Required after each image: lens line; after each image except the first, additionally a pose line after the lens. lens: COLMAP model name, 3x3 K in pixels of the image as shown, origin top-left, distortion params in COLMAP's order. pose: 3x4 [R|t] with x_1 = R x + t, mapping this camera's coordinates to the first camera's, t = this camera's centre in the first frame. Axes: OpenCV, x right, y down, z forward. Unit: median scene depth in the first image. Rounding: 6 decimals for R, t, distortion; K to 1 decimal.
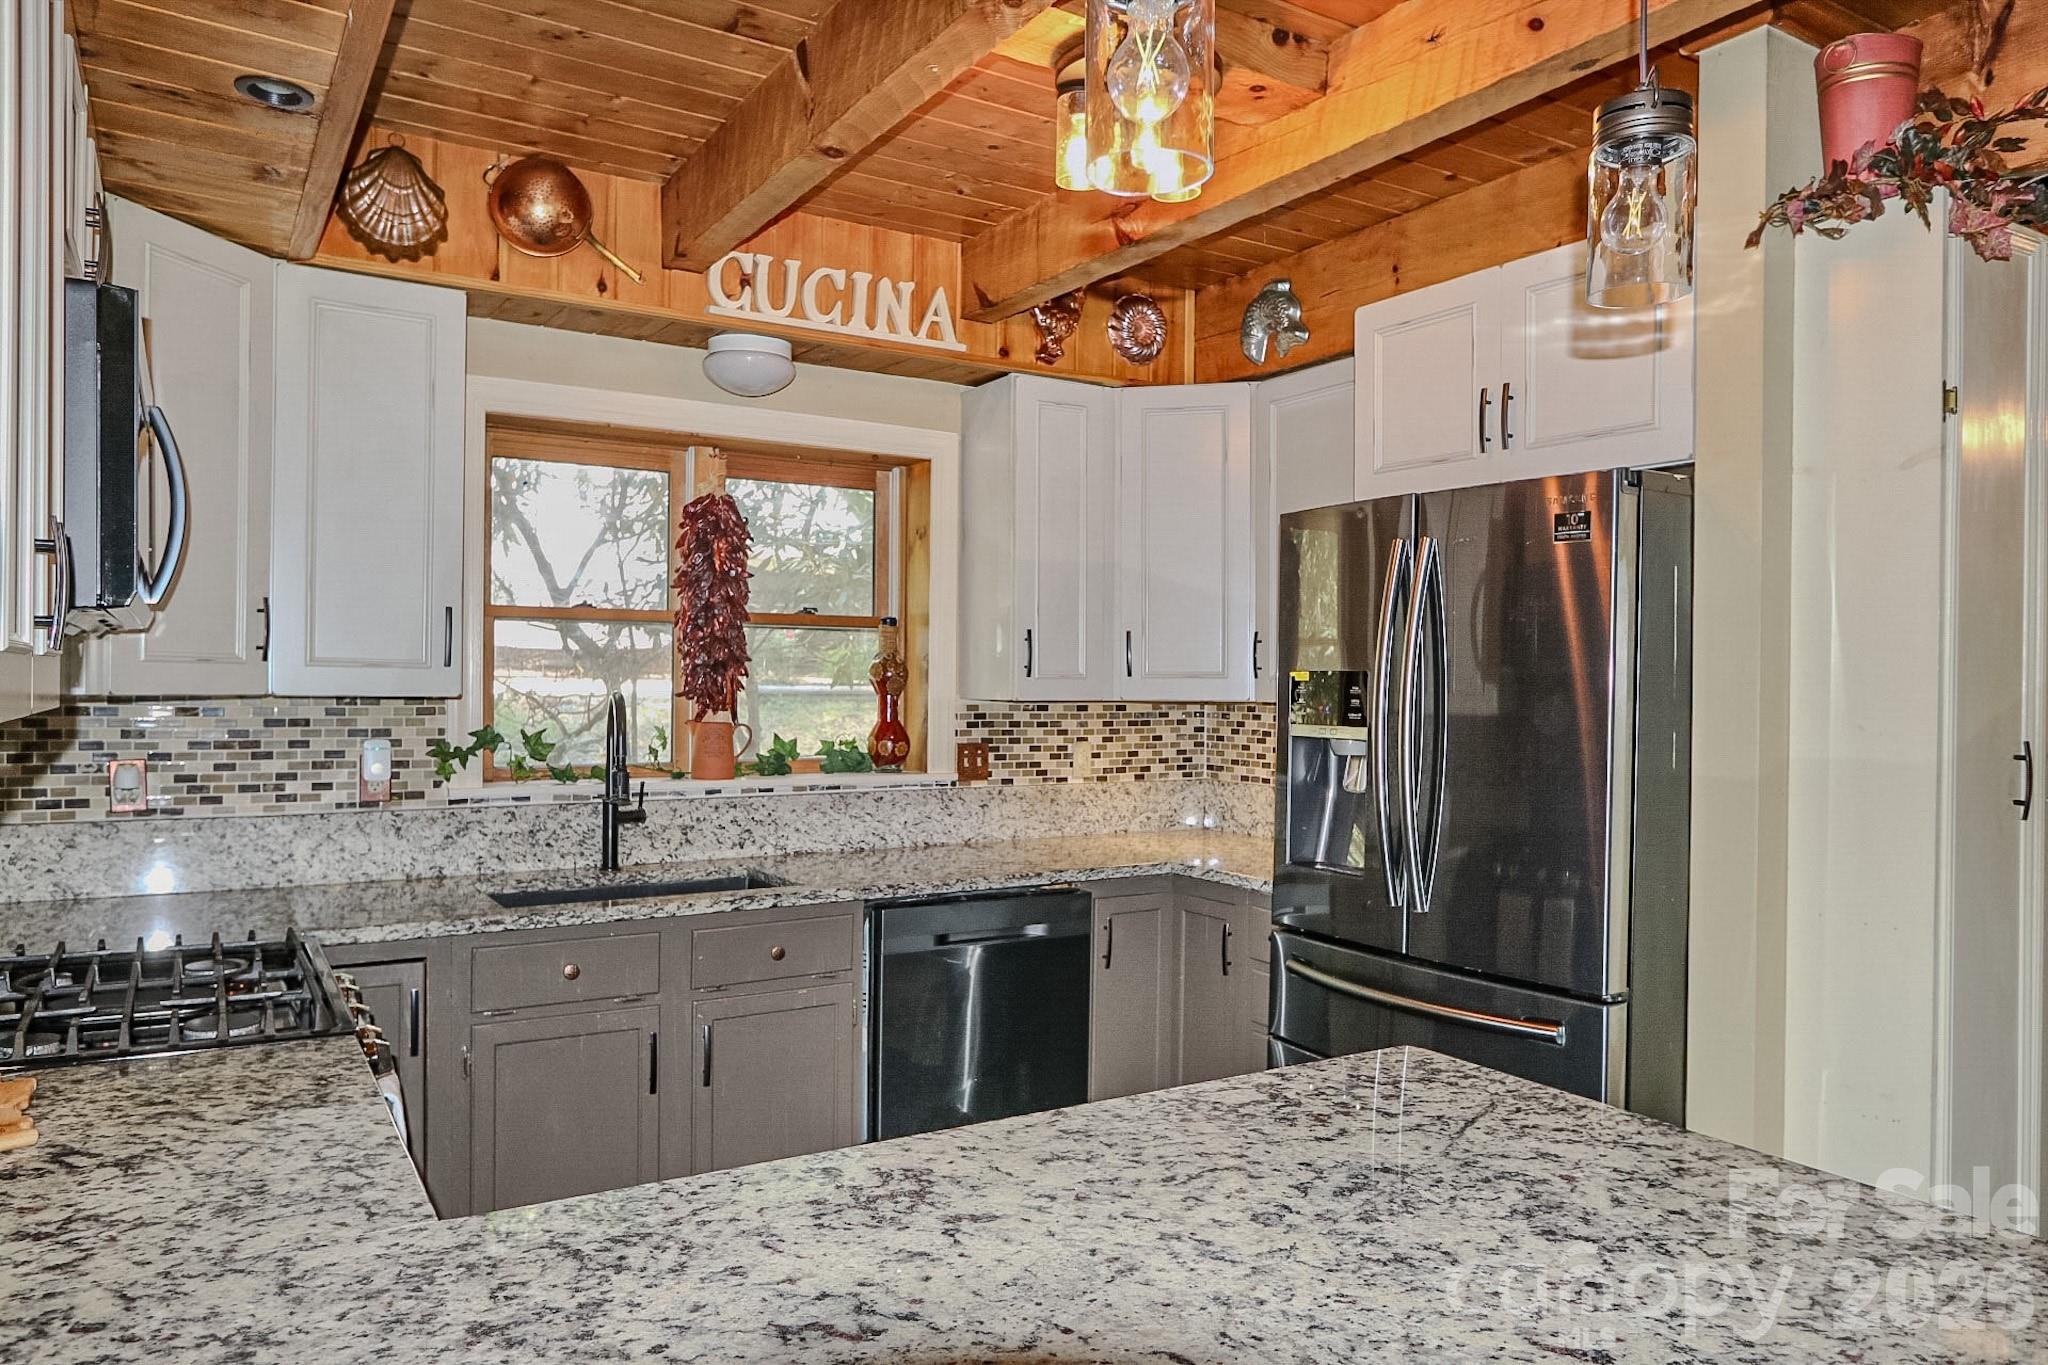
lens RADIAL K [[1378.6, 0, 1020.8], [0, 1378.6, 680.4], [0, 0, 1]] dist [-0.001571, 0.002253]
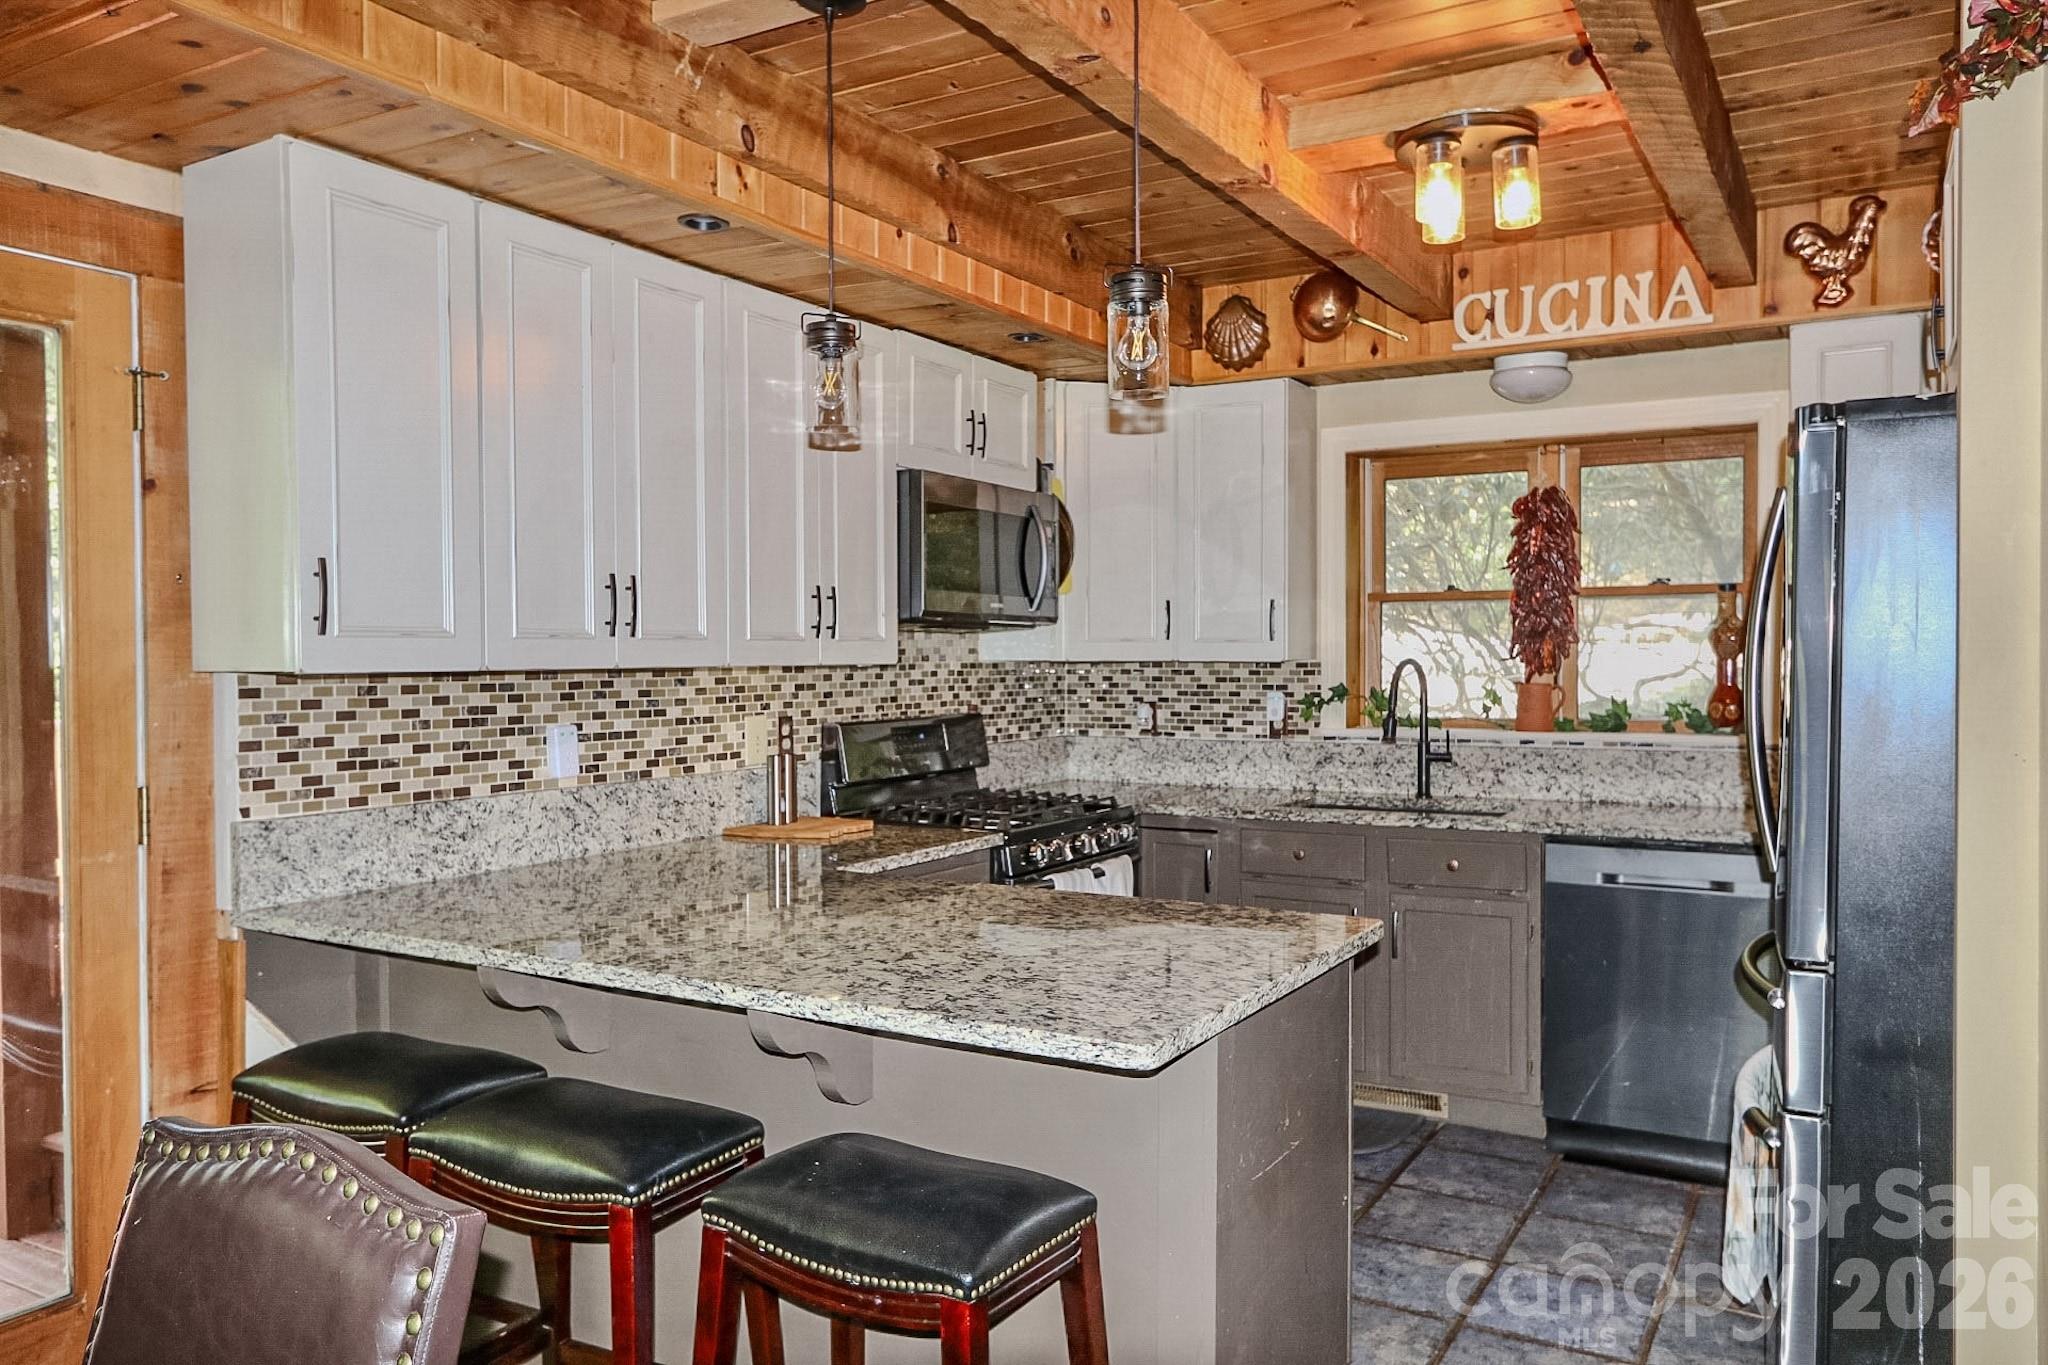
lens RADIAL K [[1479.7, 0, 1023.2], [0, 1479.7, 681.2], [0, 0, 1]] dist [0.007784, 0.008830]
pose [[0.471912, 0.003010, -0.881641, 0.740379], [0.010220, 0.999908, 0.008884, 0.013984], [0.881587, -0.013203, 0.471838, 0.027108]]
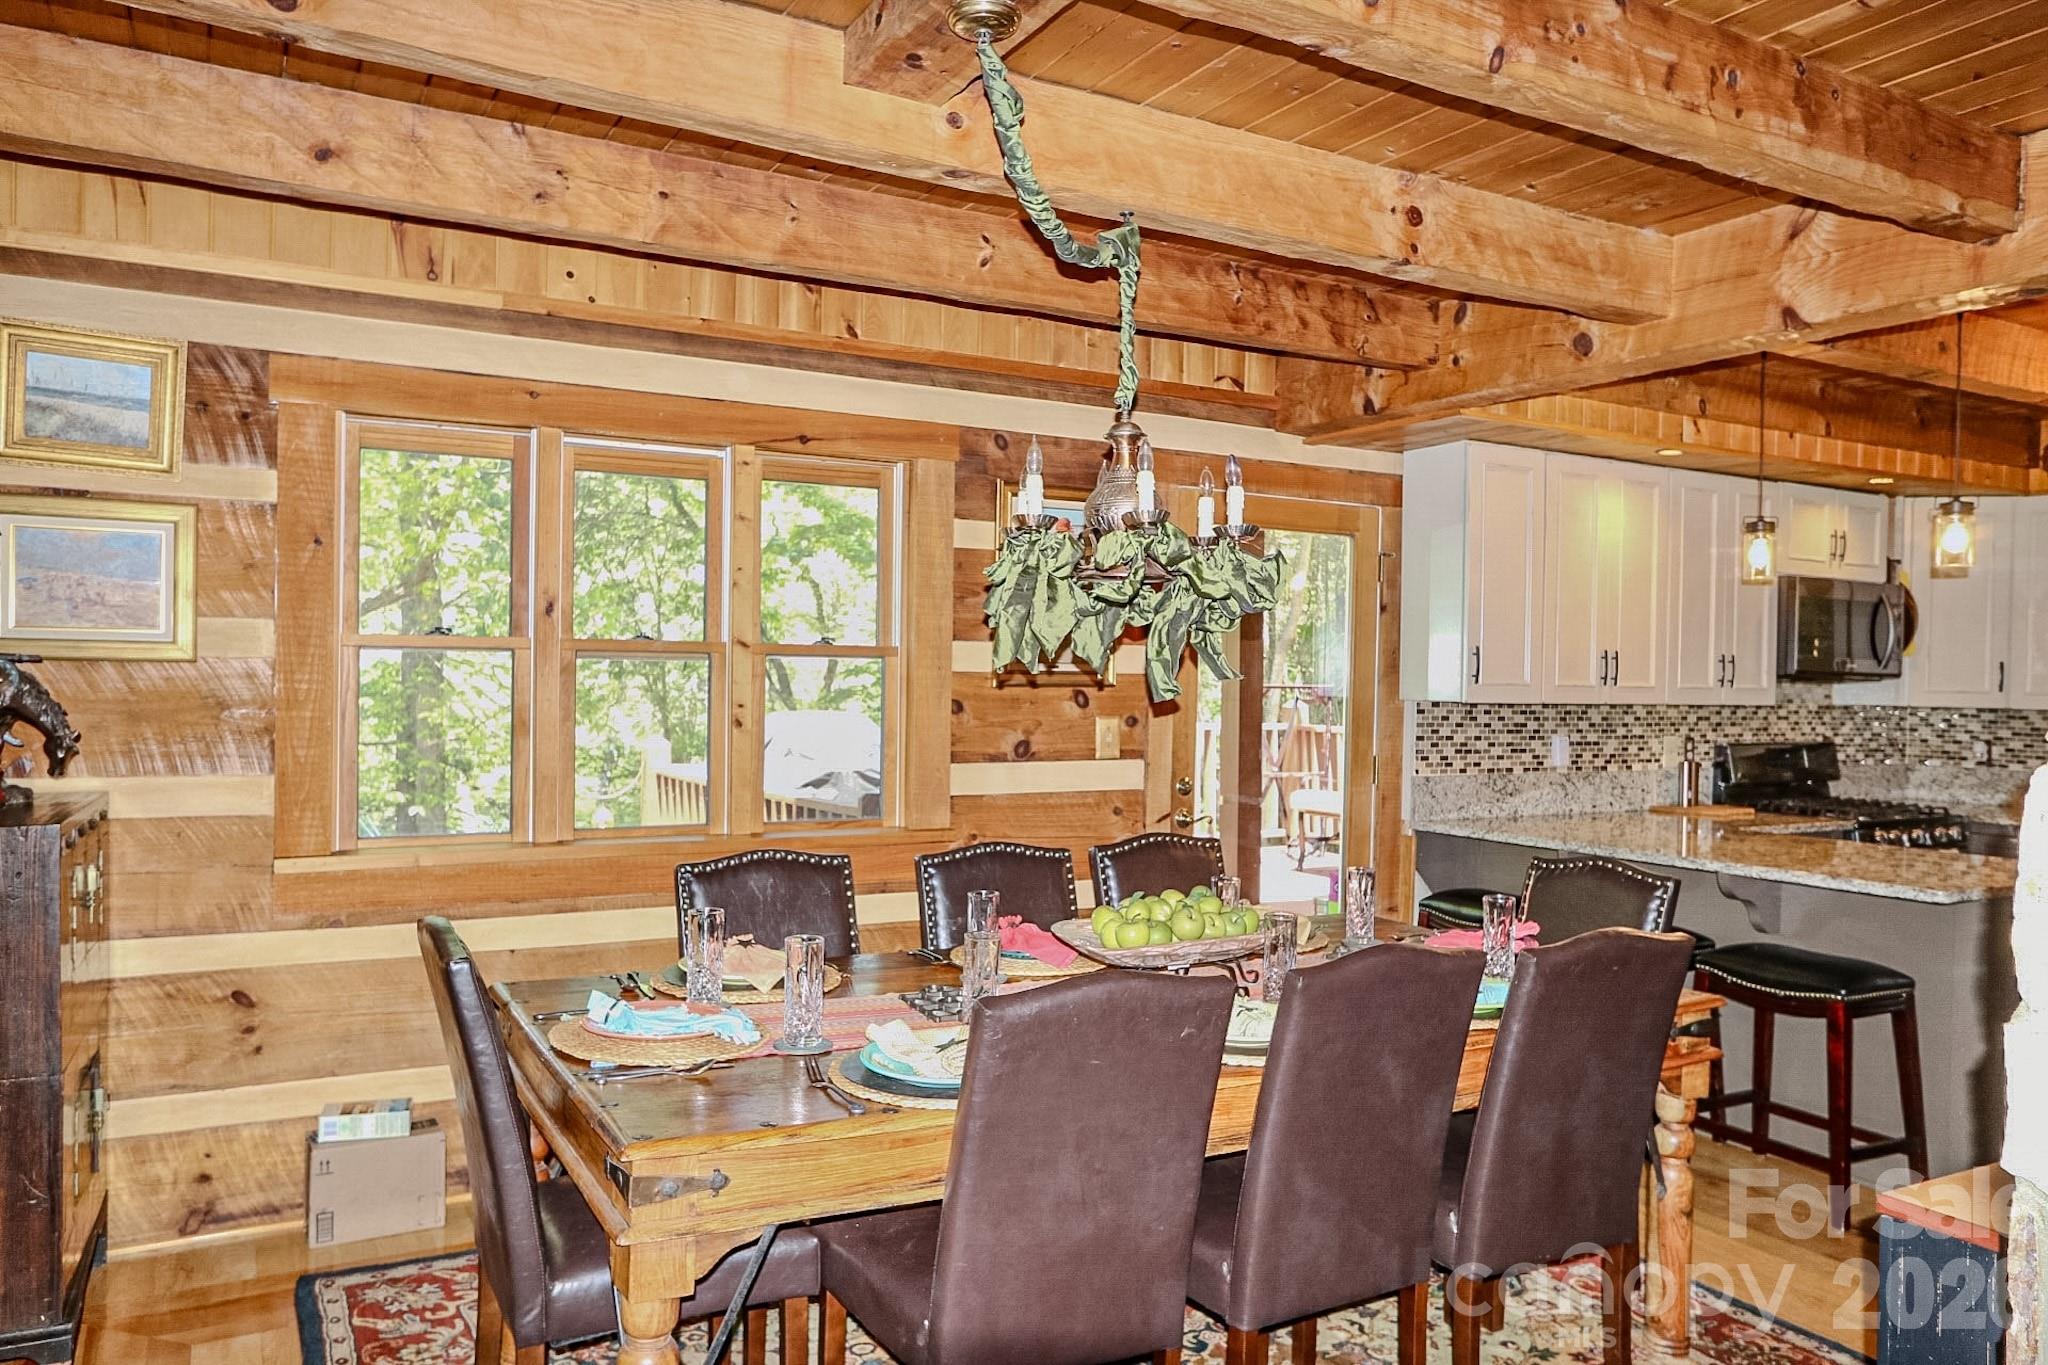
lens RADIAL K [[1479.7, 0, 1019.1], [0, 1479.7, 691.8], [0, 0, 1]] dist [0.007784, 0.008830]
pose [[-0.021688, -0.001404, -0.999764, 1.432751], [-0.017548, 0.999845, -0.001024, 0.011394], [0.999611, 0.017522, -0.021709, -0.361974]]
